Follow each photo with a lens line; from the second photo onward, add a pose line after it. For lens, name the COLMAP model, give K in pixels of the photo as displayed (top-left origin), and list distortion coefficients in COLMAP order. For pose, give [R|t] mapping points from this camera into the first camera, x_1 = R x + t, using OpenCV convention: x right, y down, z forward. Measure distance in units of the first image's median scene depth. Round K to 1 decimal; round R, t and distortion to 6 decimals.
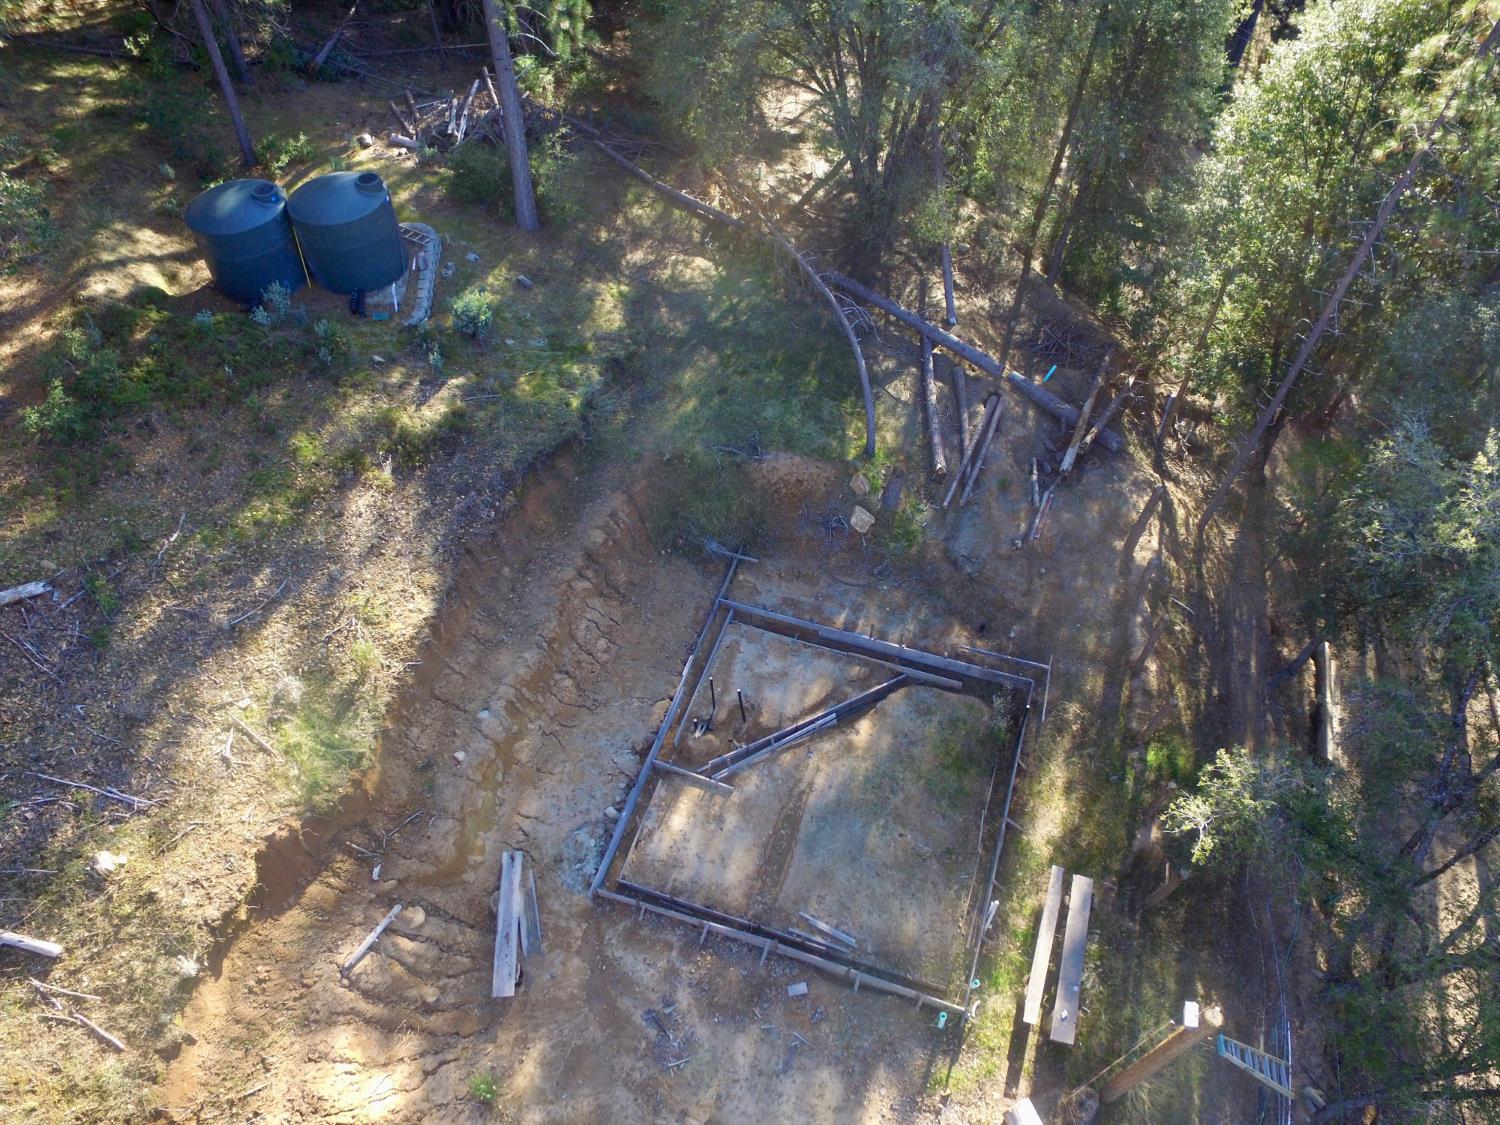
lens RADIAL K [[1009.8, 0, 767.3], [0, 1009.8, 600.6], [0, 0, 1]] dist [-0.116582, 0.084102]
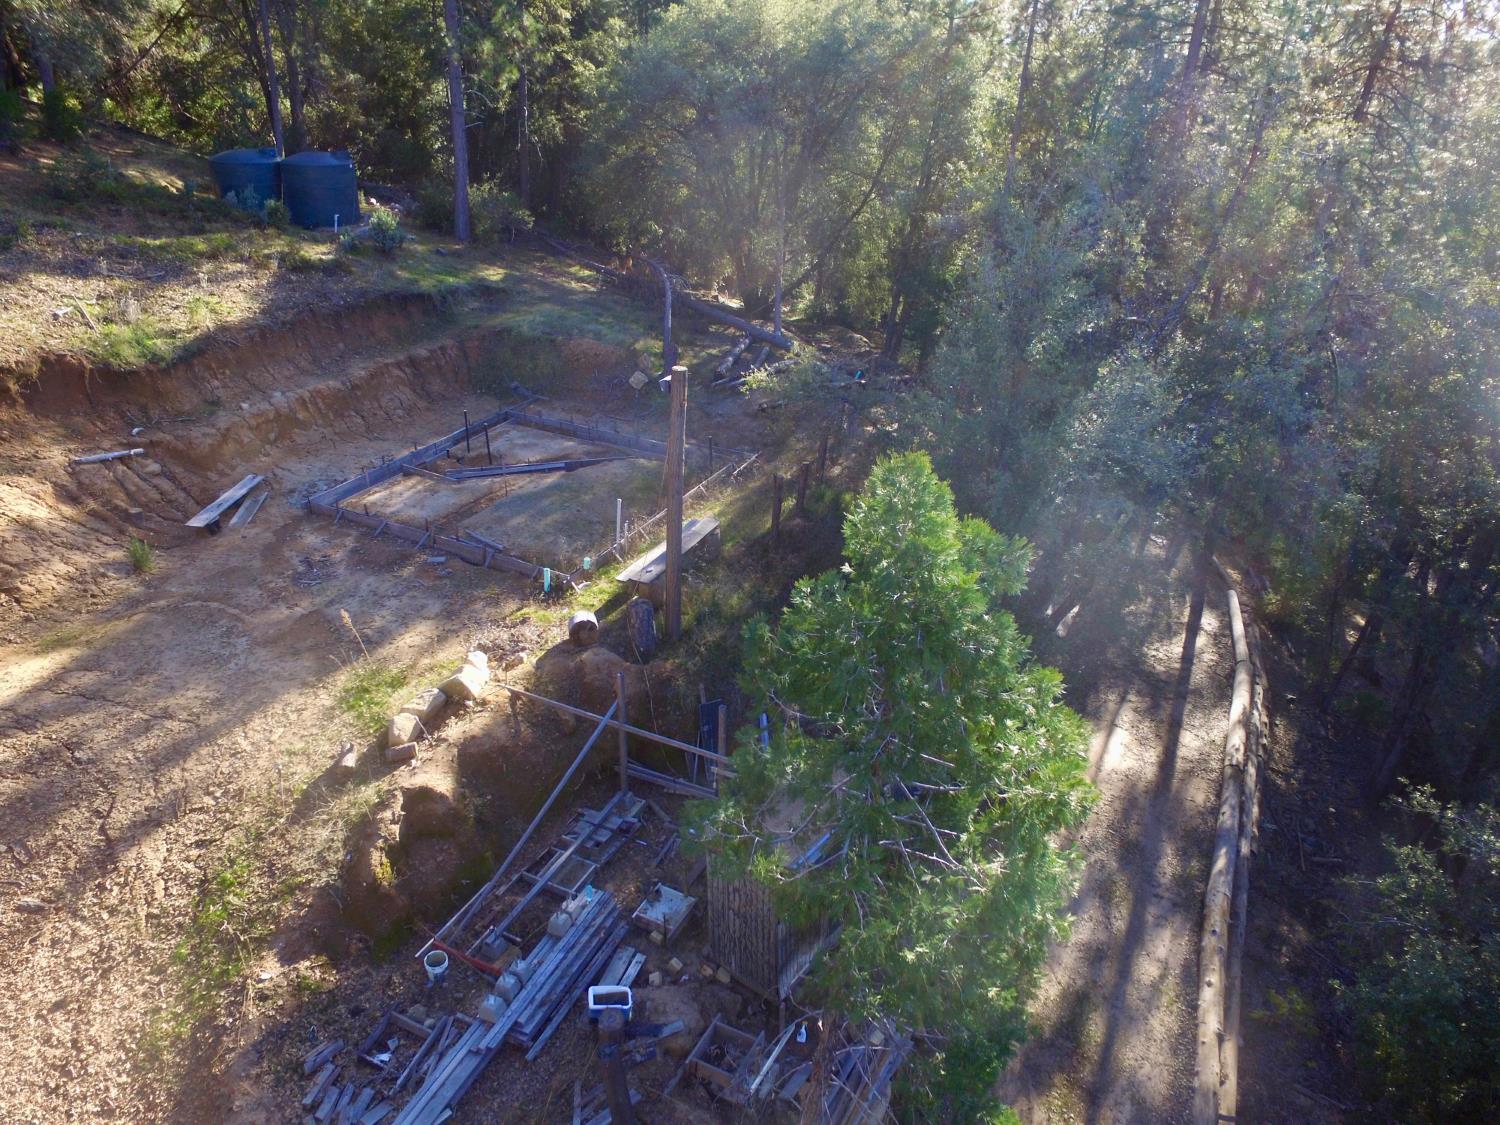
lens RADIAL K [[1009.8, 0, 771.7], [0, 1009.8, 587.7], [0, 0, 1]] dist [-0.116582, 0.084102]
pose [[0.992189, 0.089522, -0.086869, 0.489562], [-0.117640, 0.903124, -0.412951, 0.809194], [0.041485, 0.419945, 0.906601, 0.000669]]
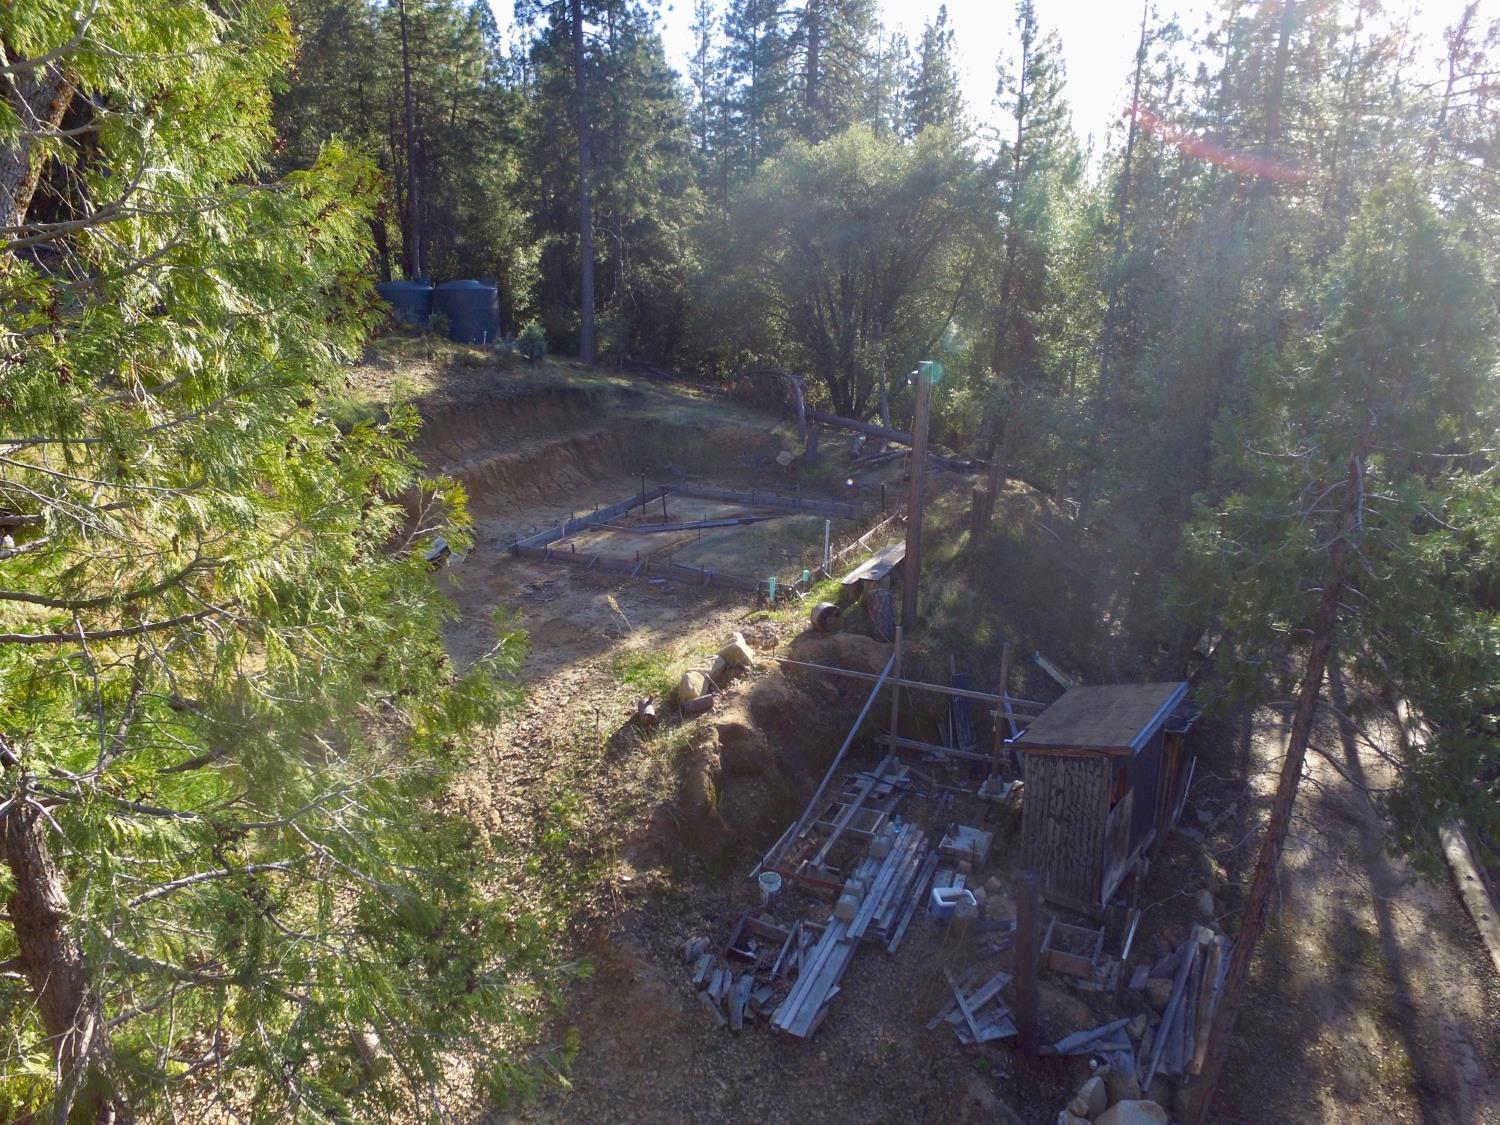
lens RADIAL K [[1009.8, 0, 773.7], [0, 1009.8, 590.0], [0, 0, 1]] dist [-0.116582, 0.084102]
pose [[0.993957, 0.032021, -0.104997, 0.284010], [-0.086495, 0.817415, -0.569519, 1.029229], [0.067589, 0.575159, 0.815245, 0.033231]]
